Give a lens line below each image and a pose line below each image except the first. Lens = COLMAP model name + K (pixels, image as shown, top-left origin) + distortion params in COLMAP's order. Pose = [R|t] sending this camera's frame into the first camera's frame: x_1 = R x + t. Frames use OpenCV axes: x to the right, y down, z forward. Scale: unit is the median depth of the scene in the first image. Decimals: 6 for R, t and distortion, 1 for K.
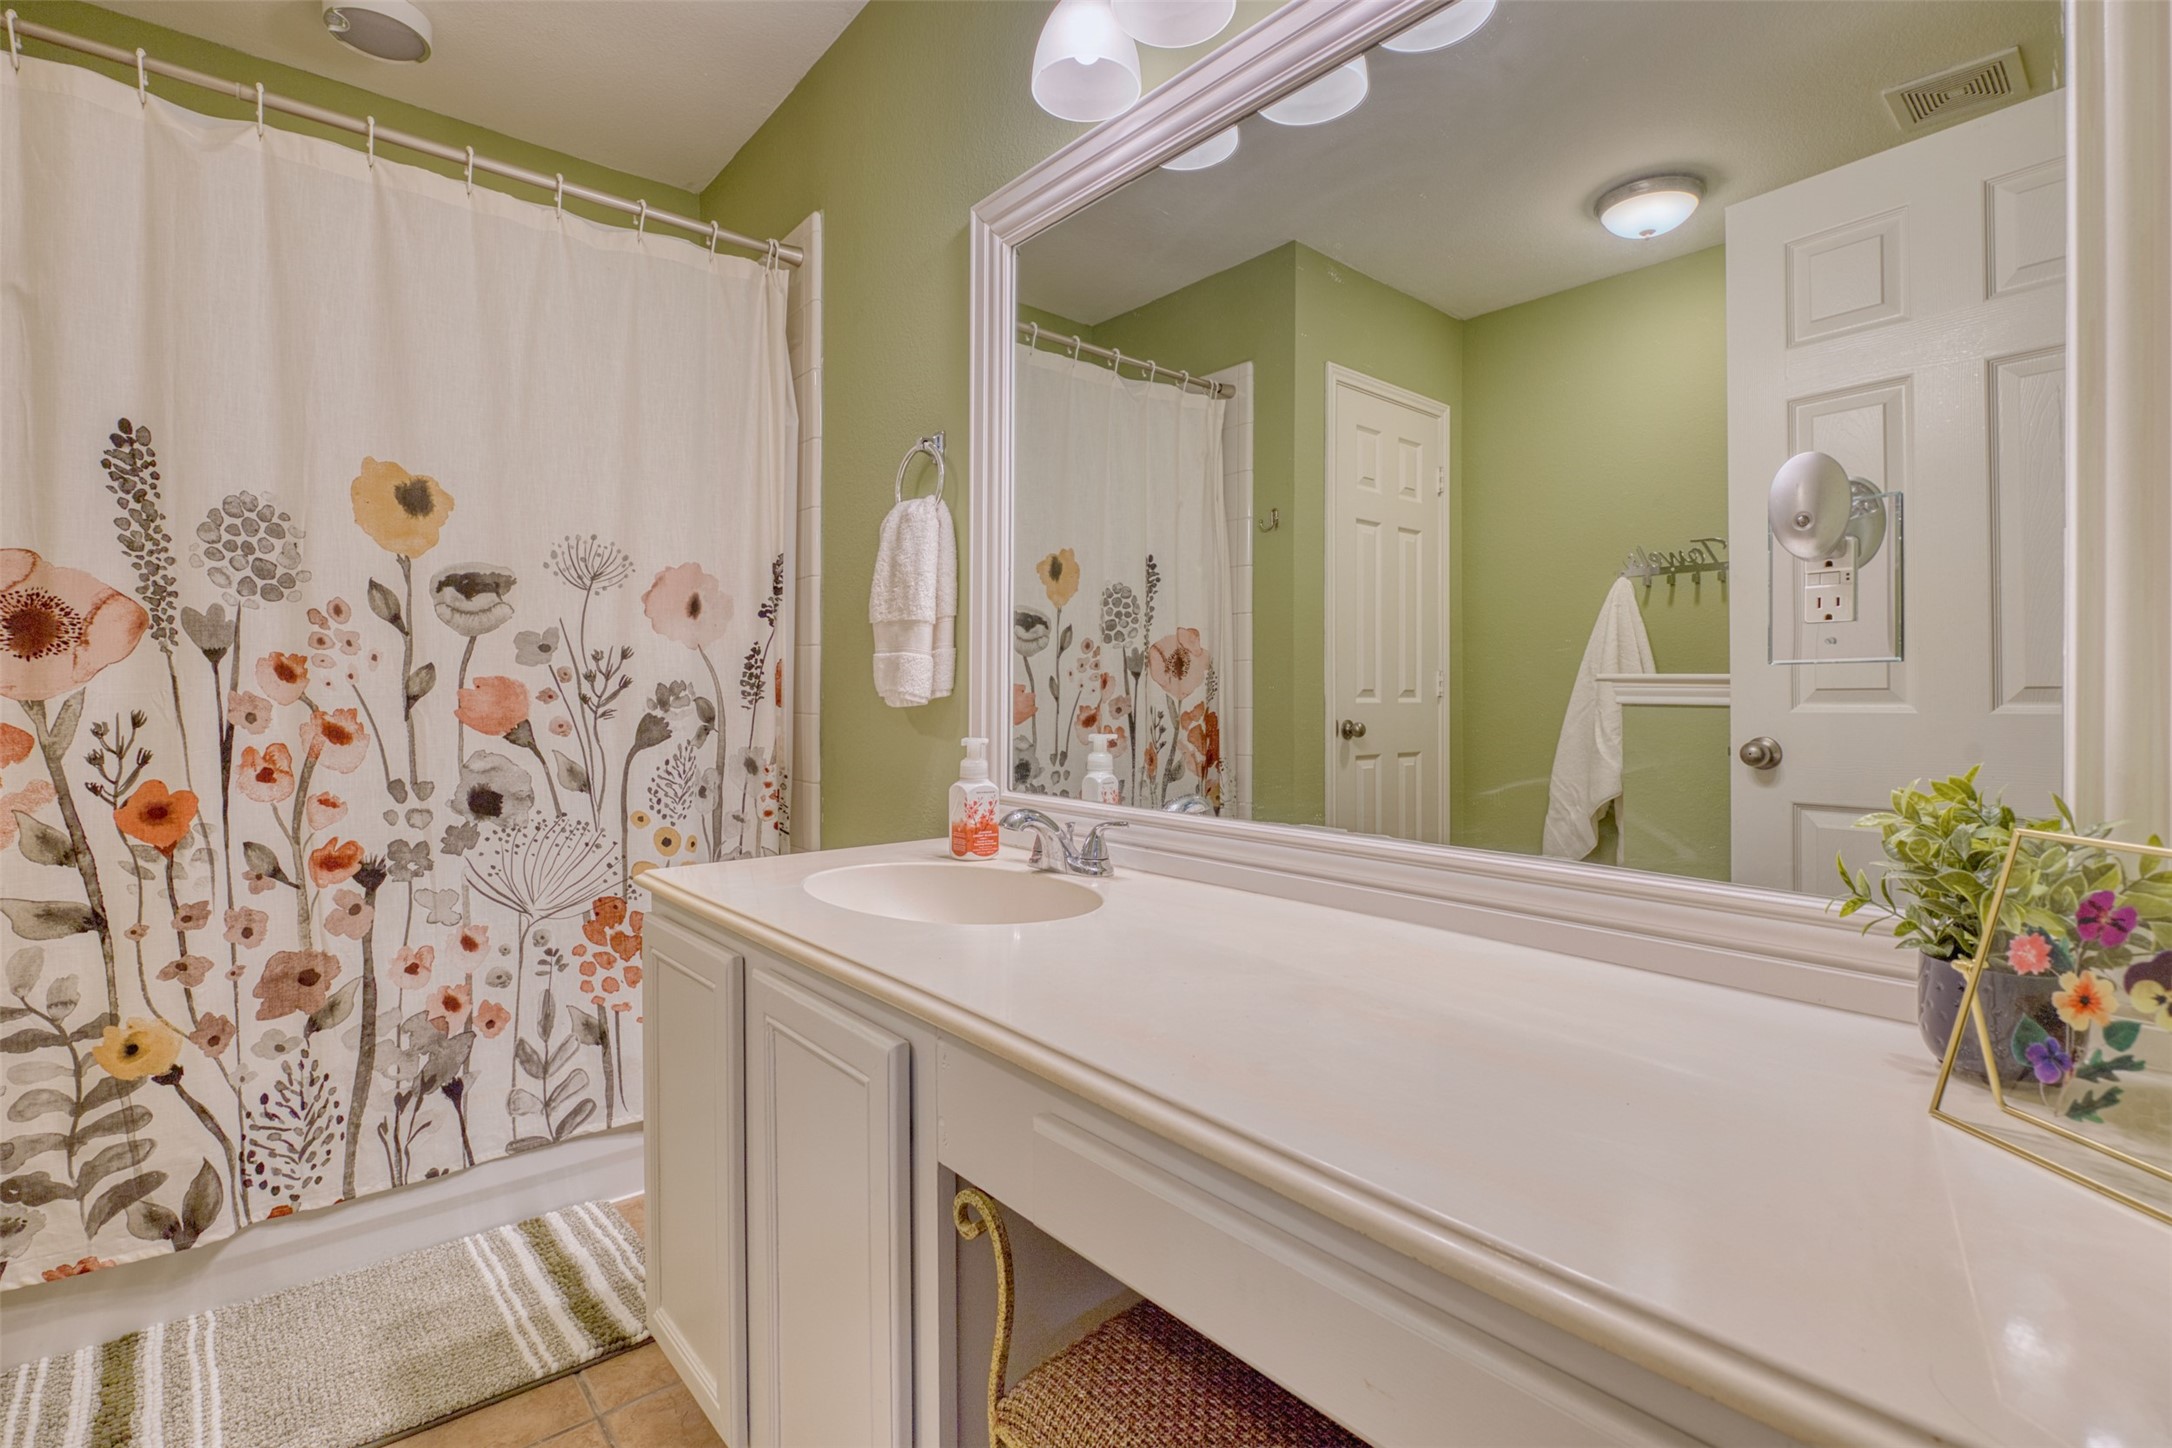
lens RADIAL K [[1000.8, 0, 1102.6], [0, 1000.8, 707.3], [0, 0, 1]] dist [-0.013916, 0.000133]
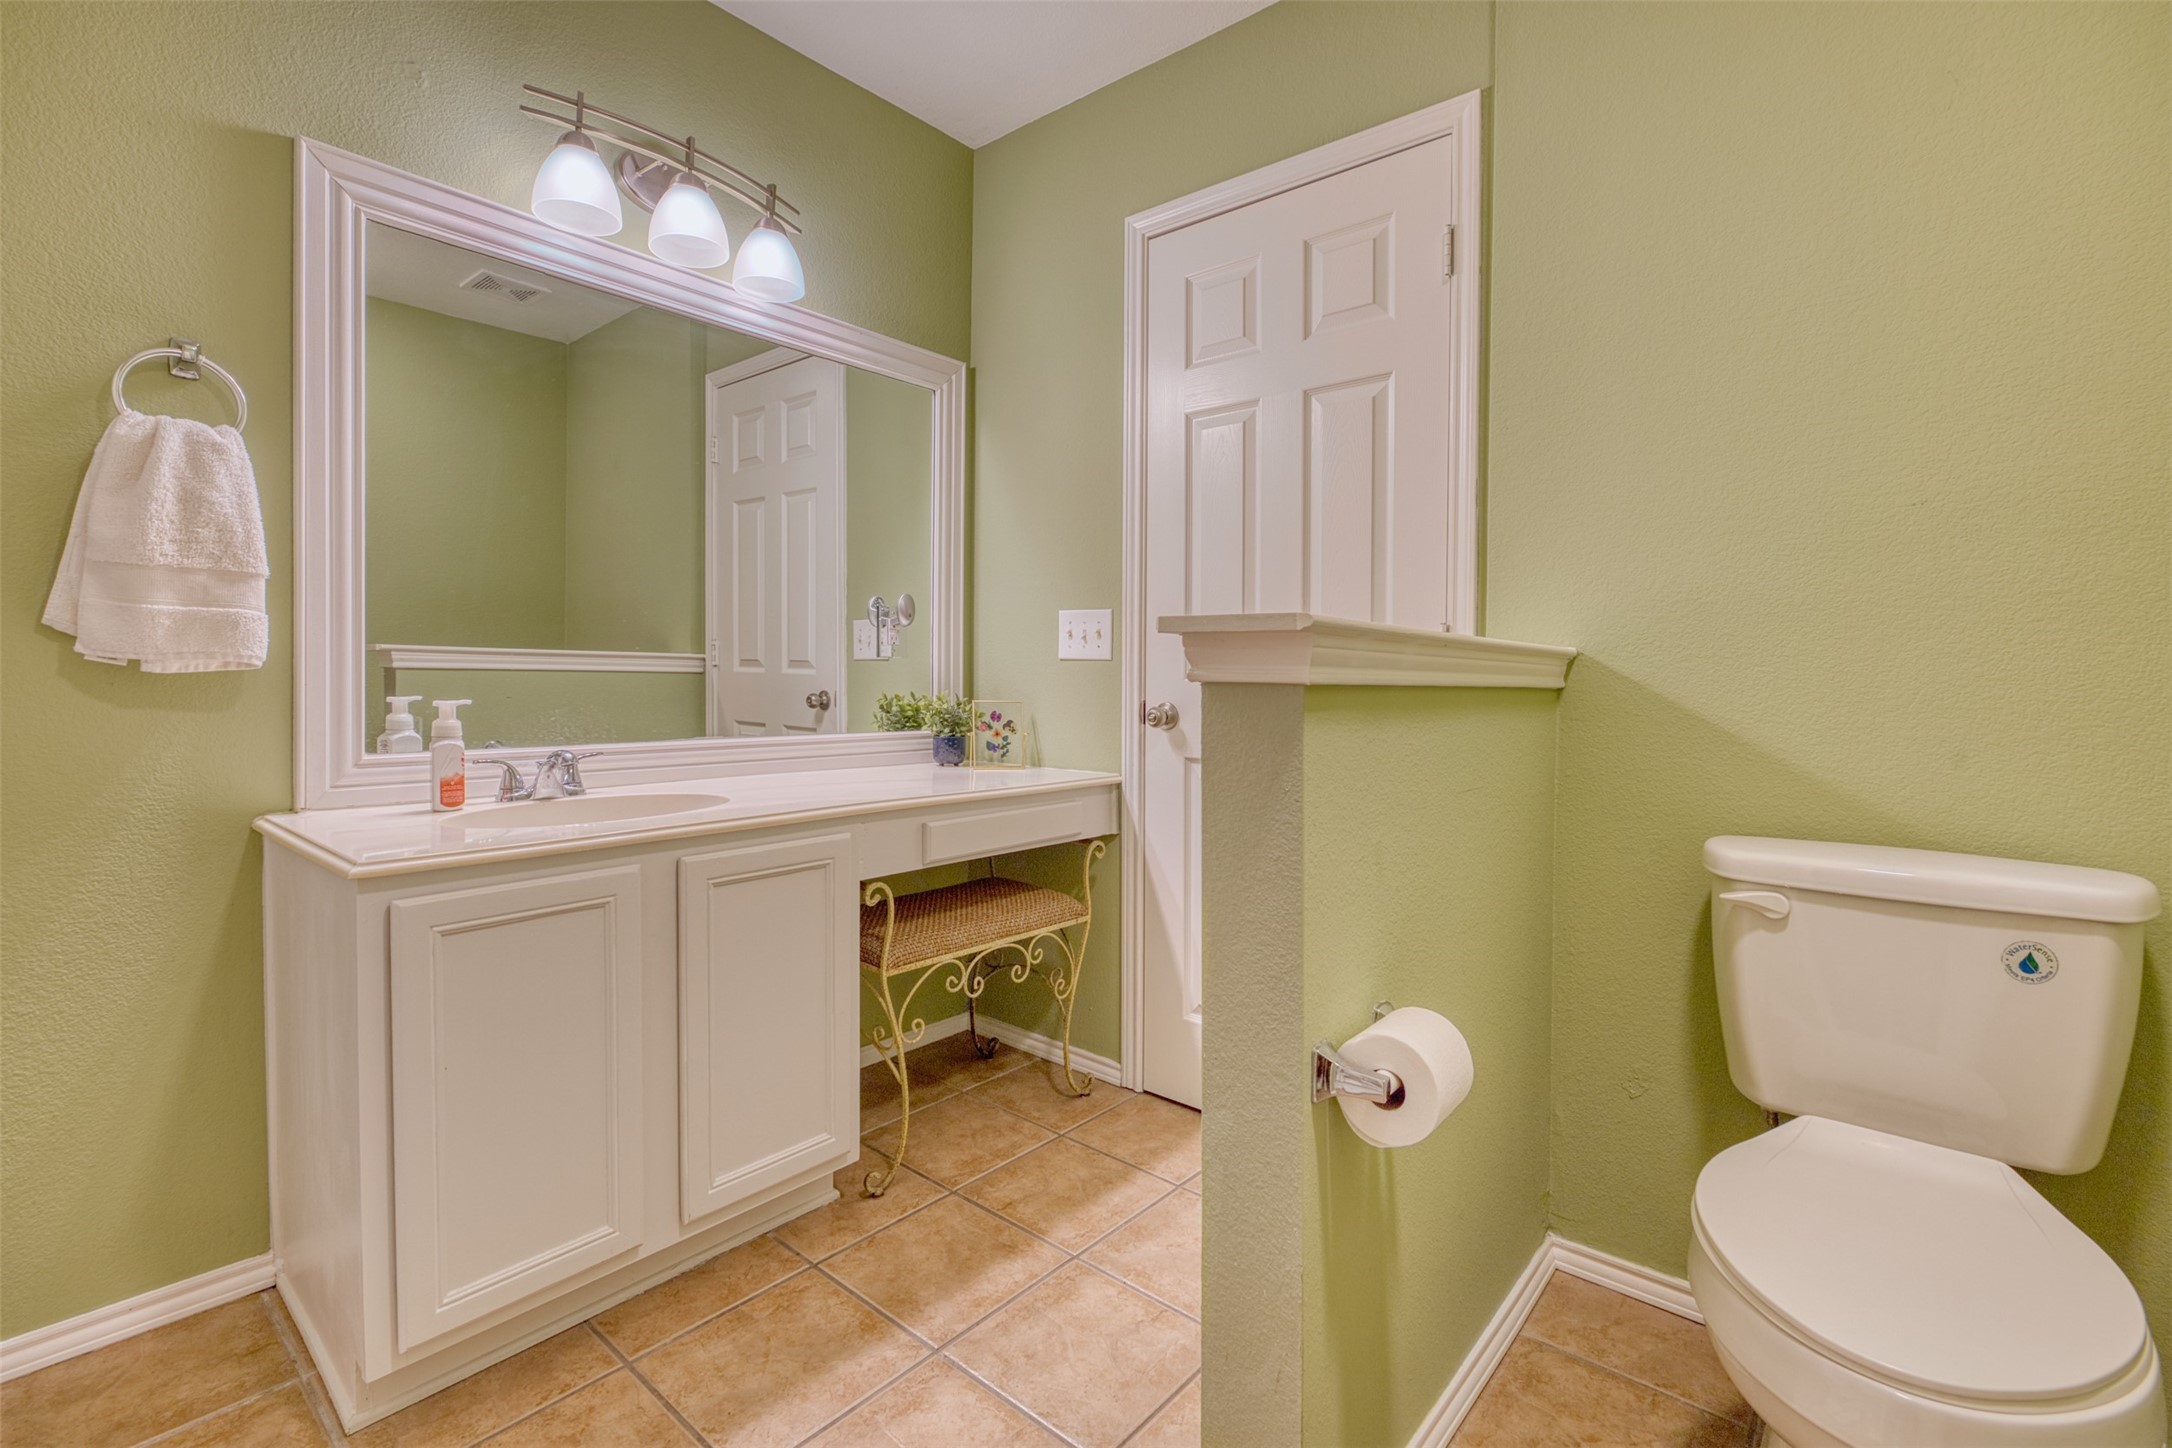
lens RADIAL K [[1000.8, 0, 1123.3], [0, 1000.8, 696.3], [0, 0, 1]] dist [-0.013916, 0.000133]
pose [[-0.200787, -0.028284, 0.979227, -1.214033], [-0.001537, 0.999591, 0.028557, -0.005771], [-0.979634, 0.004229, -0.200748, 0.438931]]
